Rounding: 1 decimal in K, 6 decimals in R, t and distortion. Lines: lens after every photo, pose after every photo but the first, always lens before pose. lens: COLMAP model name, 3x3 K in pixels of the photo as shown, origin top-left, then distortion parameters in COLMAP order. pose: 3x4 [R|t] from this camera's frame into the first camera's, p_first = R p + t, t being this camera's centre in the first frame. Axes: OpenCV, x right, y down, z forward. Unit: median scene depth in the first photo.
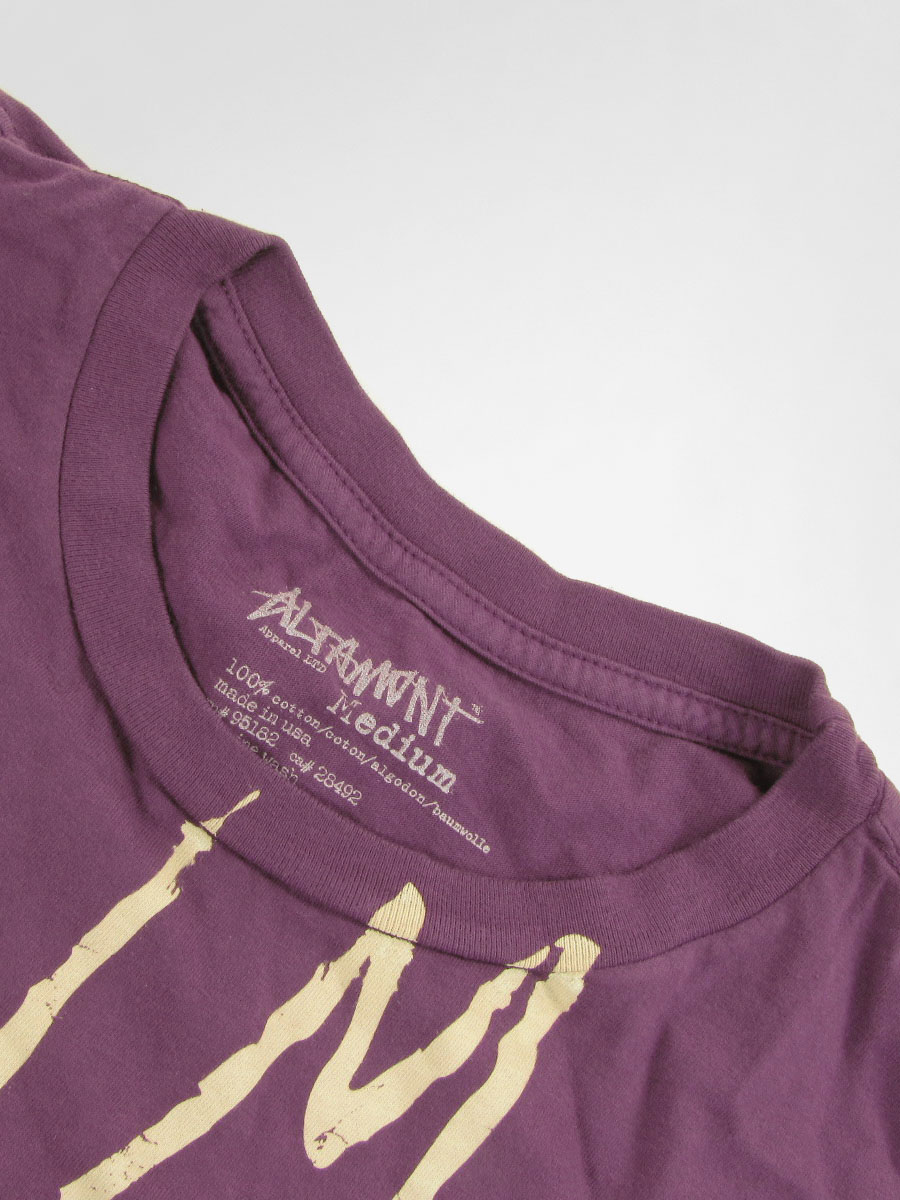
lens RADIAL K [[1812.7, 0, 442.5], [0, 1812.7, 595.9], [0, 0, 1]] dist [-0.055884, 0.000000]
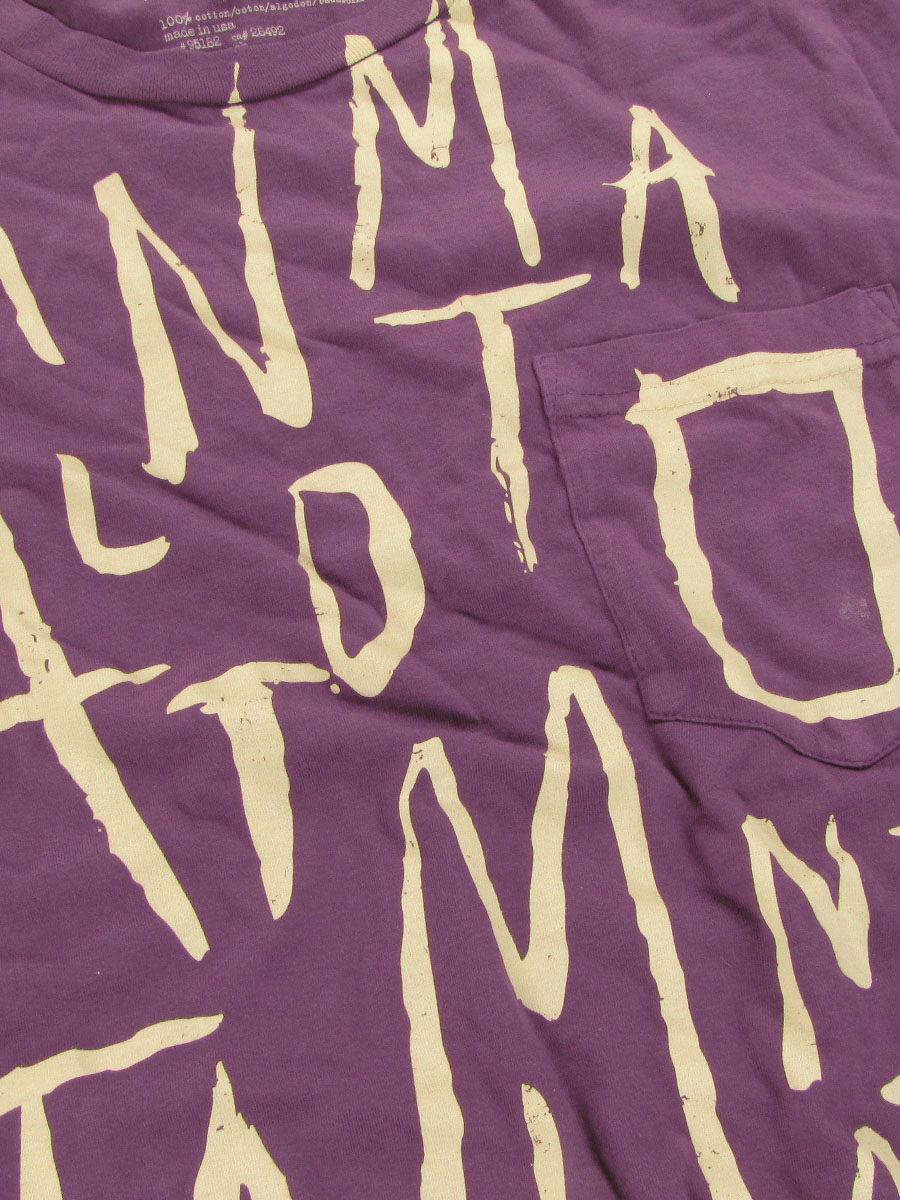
lens RADIAL K [[1812.7, 0, 456.3], [0, 1812.7, 603.2], [0, 0, 1]] dist [-0.055884, 0.000000]
pose [[0.619861, -0.775402, 0.120514, -0.525948], [0.781677, 0.623632, -0.008013, 0.551967], [-0.068943, 0.099170, 0.992679, -0.497855]]
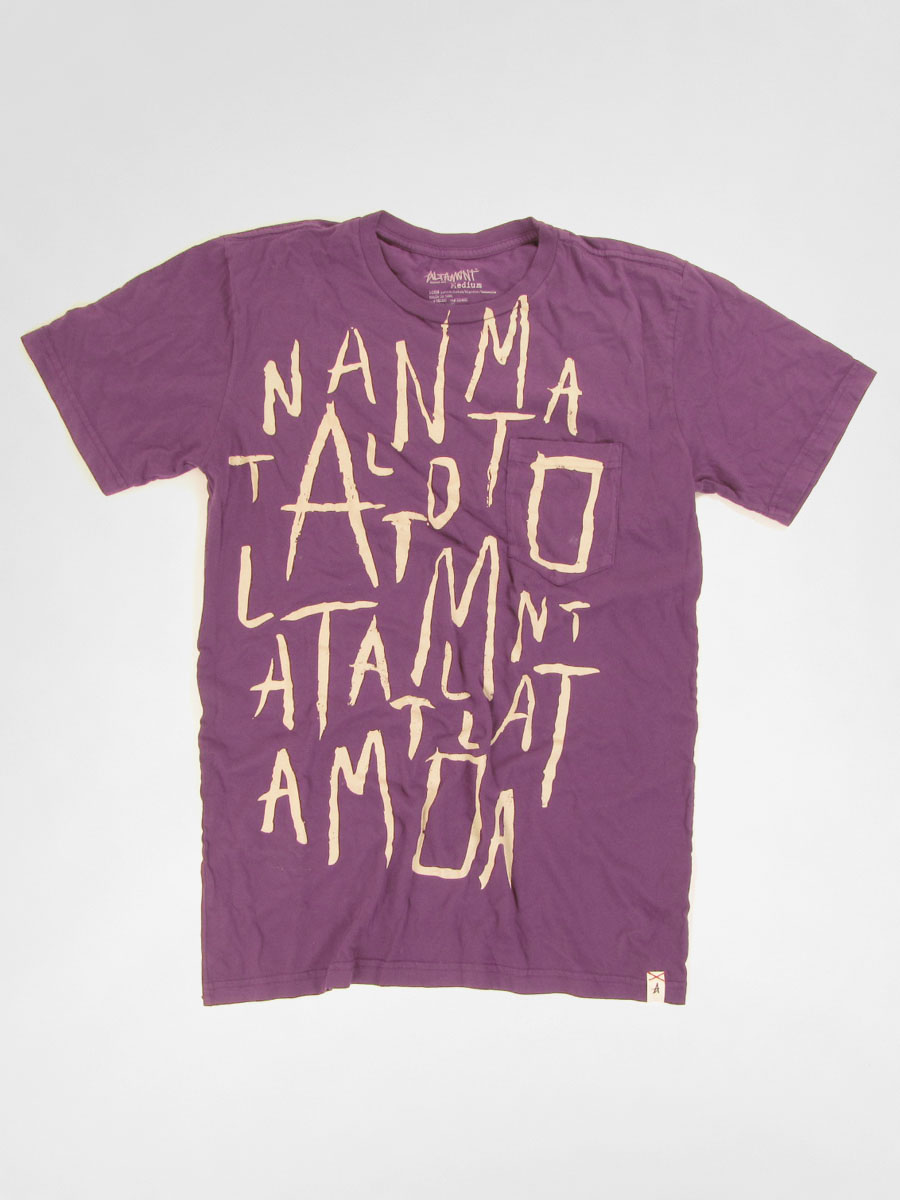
lens RADIAL K [[1812.7, 0, 447.0], [0, 1812.7, 603.2], [0, 0, 1]] dist [-0.055884, 0.000000]
pose [[0.810048, -0.569468, -0.139742, 0.122944], [0.585841, 0.775950, 0.233862, -0.418583], [-0.024744, -0.271306, 0.962175, -3.851130]]
